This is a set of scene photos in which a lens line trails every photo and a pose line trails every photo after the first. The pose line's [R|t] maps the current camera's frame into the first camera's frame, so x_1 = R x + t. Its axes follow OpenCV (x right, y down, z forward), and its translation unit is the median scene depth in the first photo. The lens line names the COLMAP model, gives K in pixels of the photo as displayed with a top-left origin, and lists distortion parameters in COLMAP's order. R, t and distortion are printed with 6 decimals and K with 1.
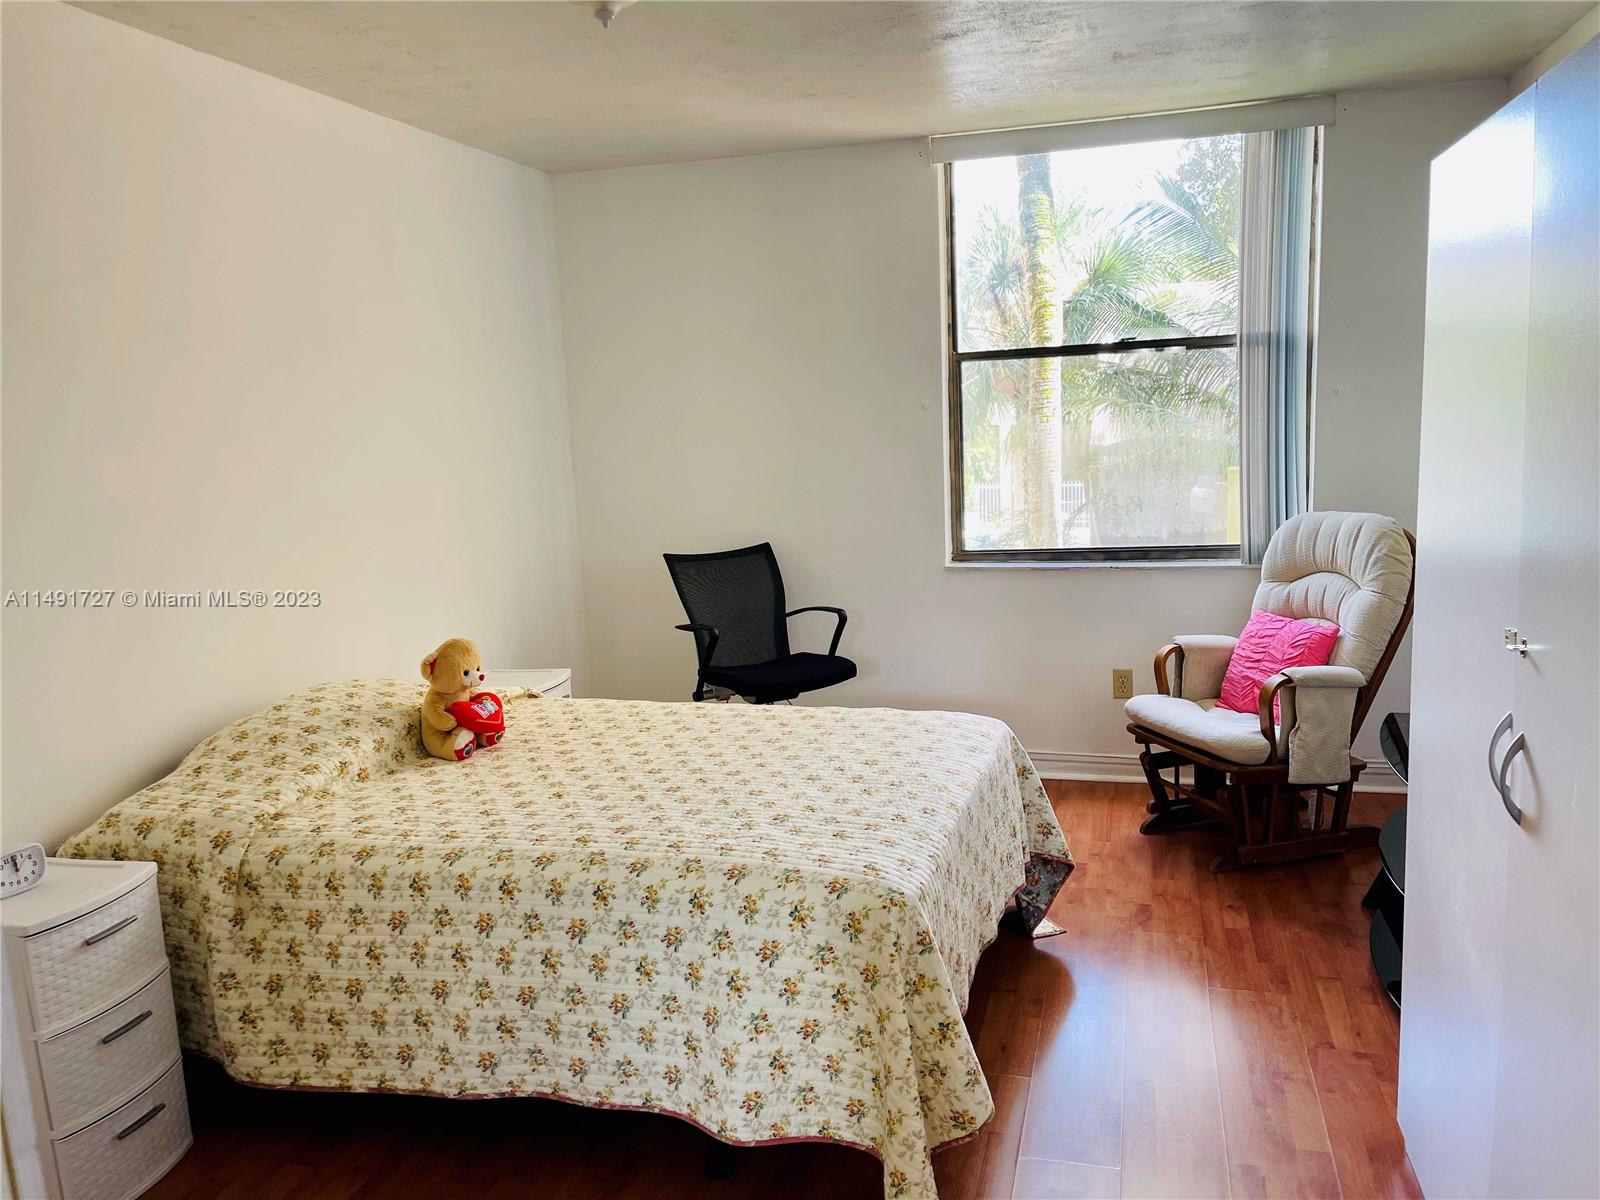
lens RADIAL K [[1220.0, 0, 800.5], [0, 1220.0, 596.1], [0, 0, 1]] dist [0.052864, -0.041718]
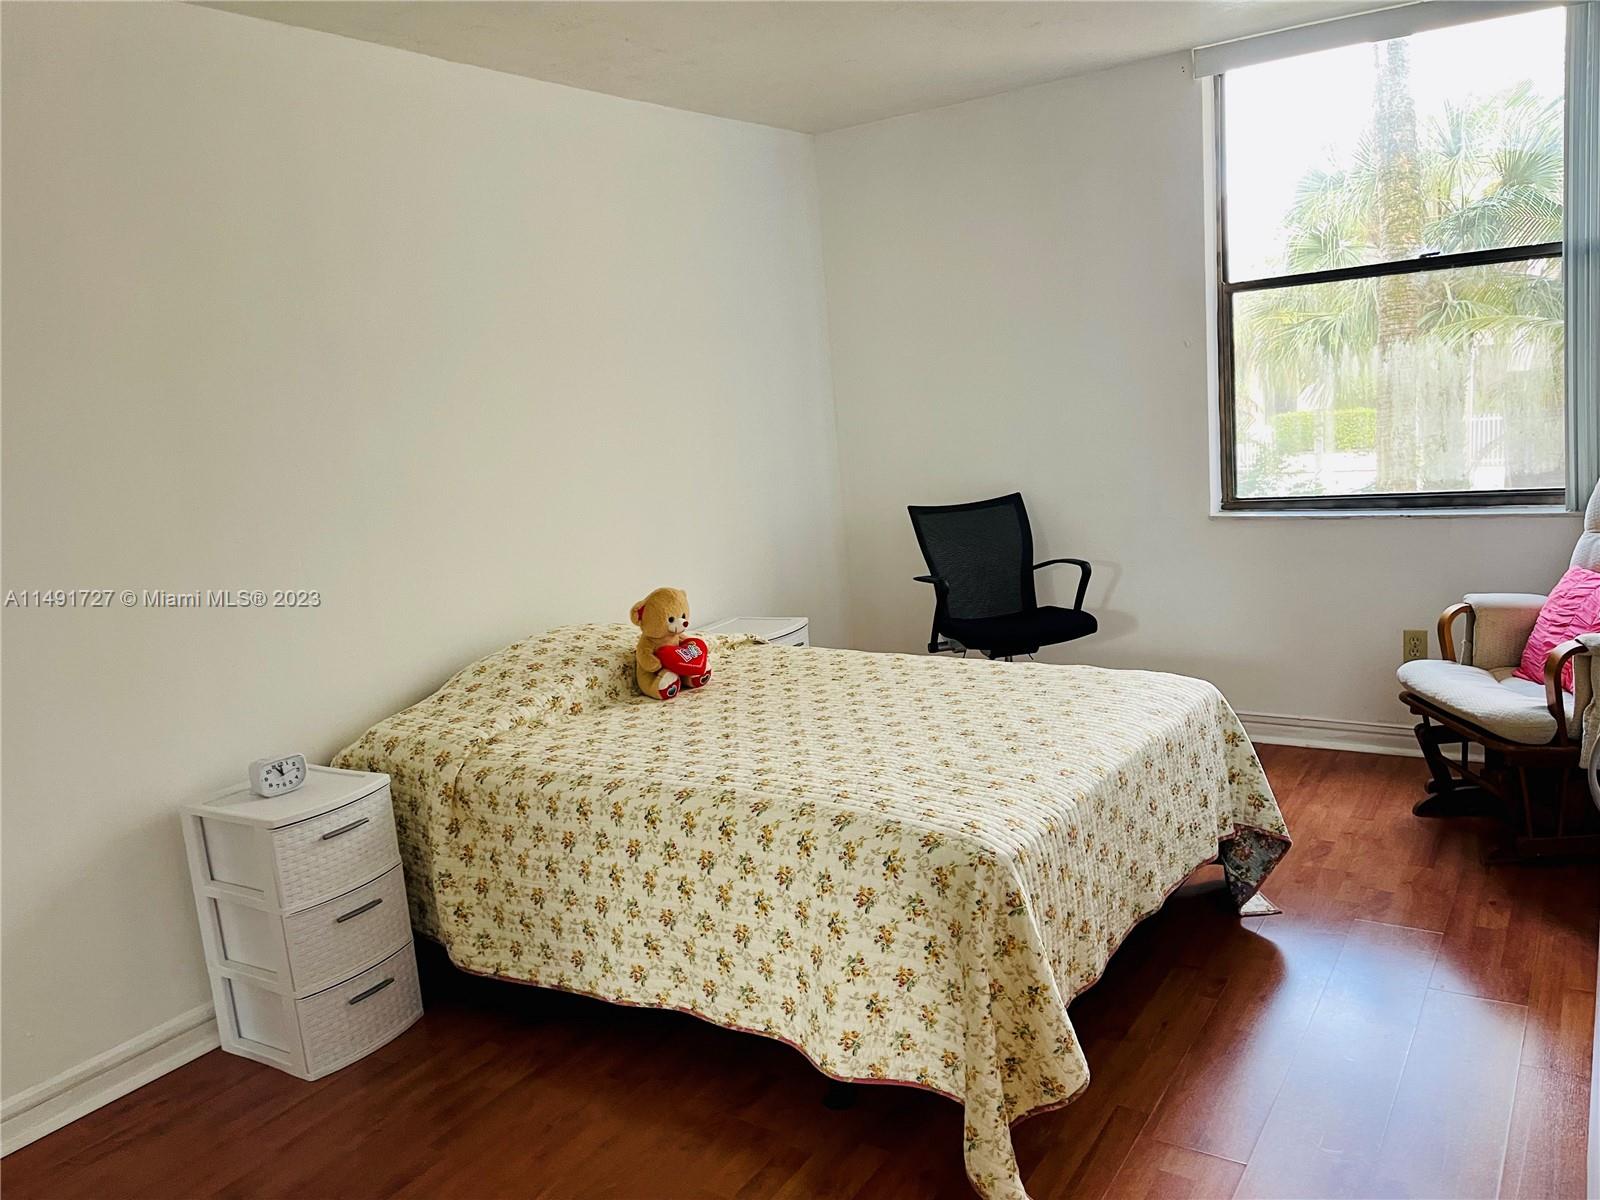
lens RADIAL K [[1216.2, 0, 800.0], [0, 1216.2, 600.0], [0, 0, 1]] dist [0.079572, -0.109237]
pose [[0.949454, 0.015961, -0.313502, 0.206481], [-0.001784, 0.998965, 0.045455, -0.004211], [0.313903, -0.042598, 0.948499, 0.022150]]
